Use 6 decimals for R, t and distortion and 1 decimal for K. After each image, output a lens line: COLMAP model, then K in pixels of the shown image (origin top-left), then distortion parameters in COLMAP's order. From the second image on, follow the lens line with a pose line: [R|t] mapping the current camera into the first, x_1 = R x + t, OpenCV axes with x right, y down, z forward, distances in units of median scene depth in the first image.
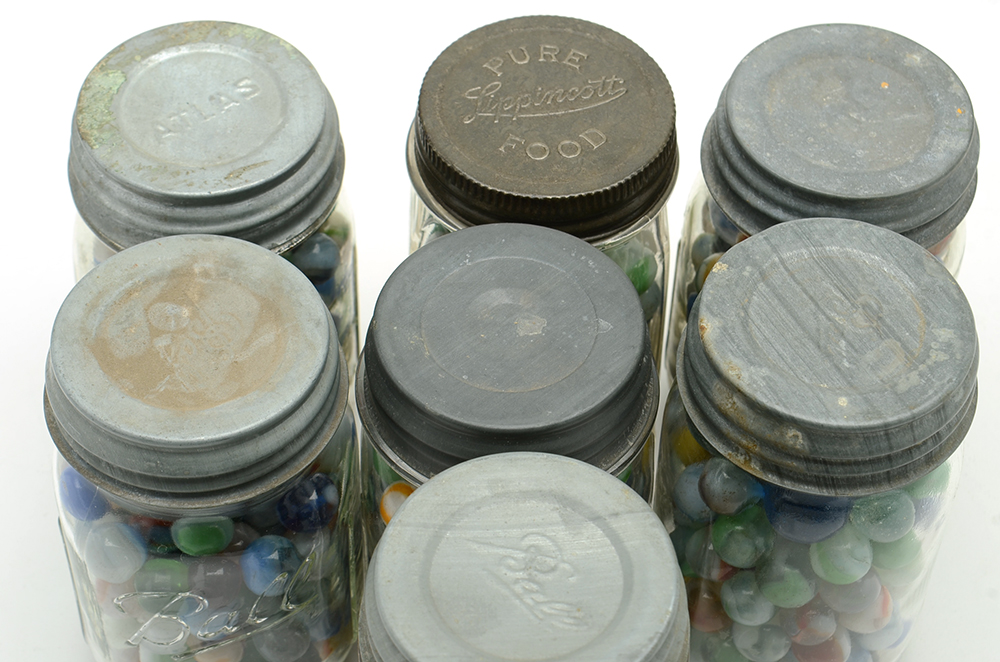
lens RADIAL K [[2357.1, 0, 502.9], [0, 2357.1, 329.9], [0, 0, 1]] dist [0.145578, 0.000000]
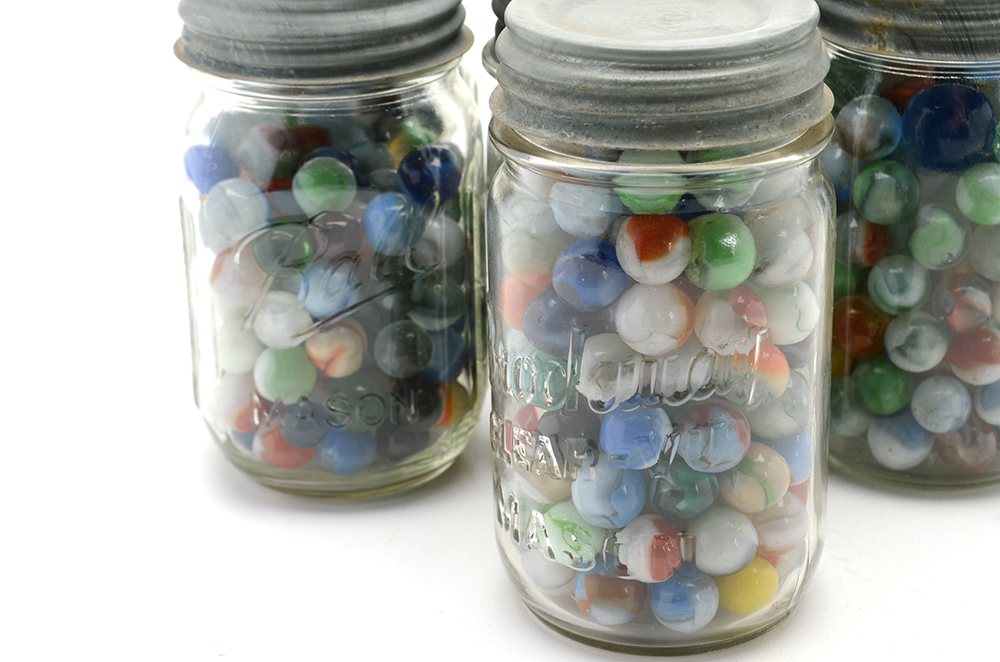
lens RADIAL K [[2357.1, 0, 498.1], [0, 2357.1, 335.3], [0, 0, 1]] dist [0.145578, 0.000000]
pose [[0.999019, -0.027371, -0.034807, -0.023020], [0.007756, 0.882091, -0.471014, 0.580119], [0.043595, 0.470282, 0.881439, 0.167770]]
